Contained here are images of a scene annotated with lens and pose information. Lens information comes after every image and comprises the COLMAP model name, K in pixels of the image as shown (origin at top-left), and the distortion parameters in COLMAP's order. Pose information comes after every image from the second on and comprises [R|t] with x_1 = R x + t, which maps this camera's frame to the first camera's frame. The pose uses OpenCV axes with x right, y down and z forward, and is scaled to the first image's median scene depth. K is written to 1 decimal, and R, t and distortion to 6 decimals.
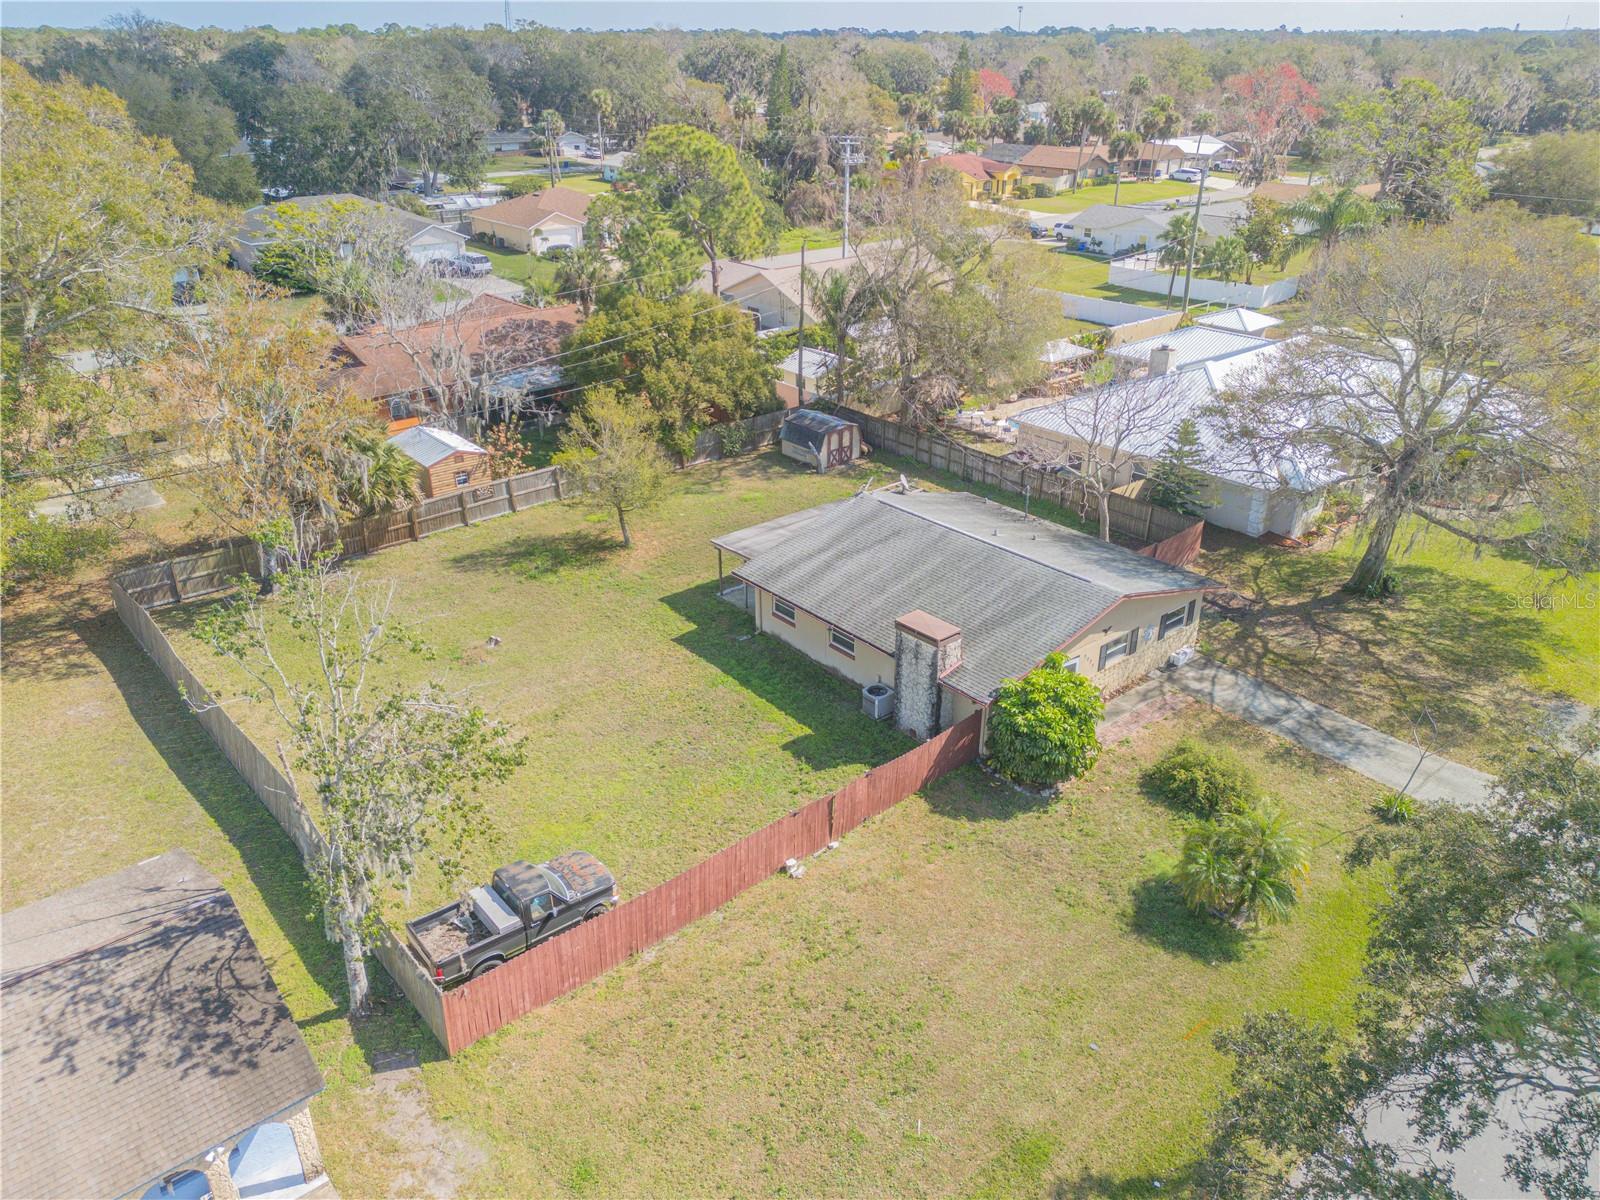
lens RADIAL K [[1133.5, 0, 804.9], [0, 1133.5, 601.4], [0, 0, 1]] dist [0.107562, -0.138842]
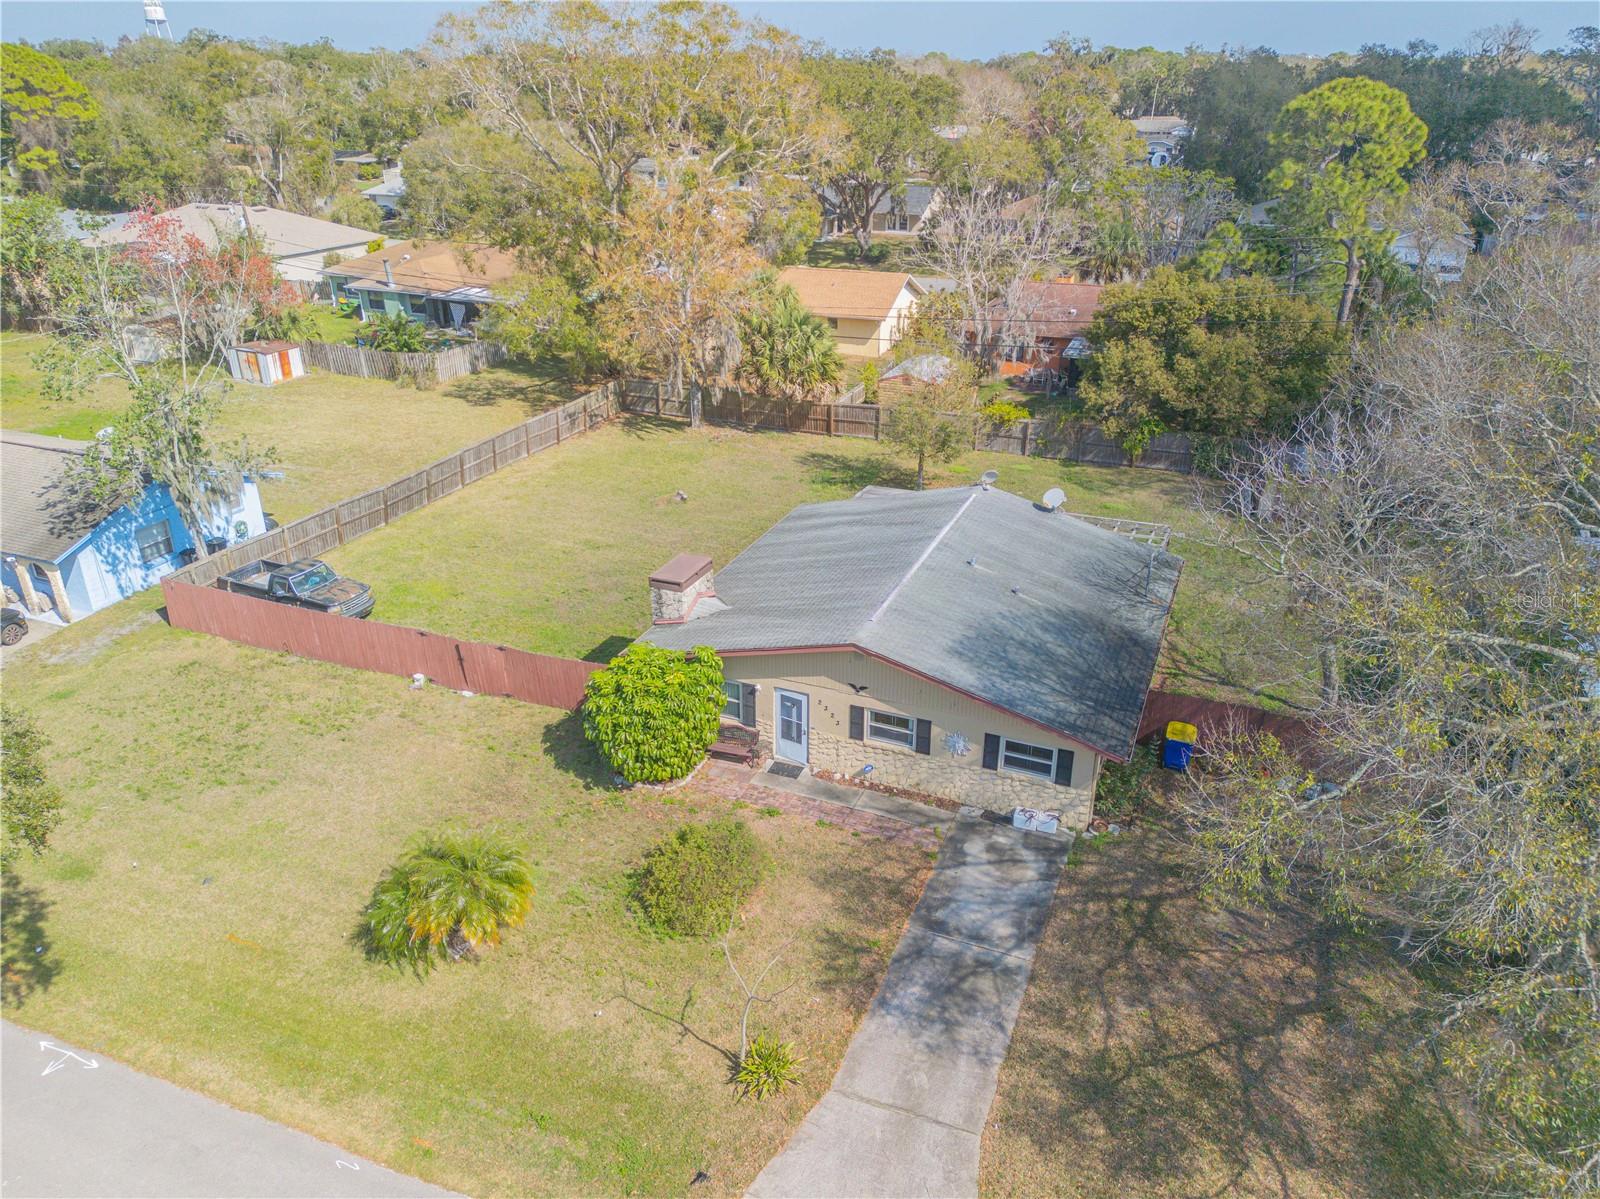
lens RADIAL K [[1133.5, 0, 804.9], [0, 1133.5, 600.9], [0, 0, 1]] dist [0.107562, -0.138842]
pose [[0.460000, 0.375431, -0.804643, 0.757047], [-0.391949, 0.899000, 0.195386, -0.144658], [0.796728, 0.225502, 0.560690, 0.499445]]
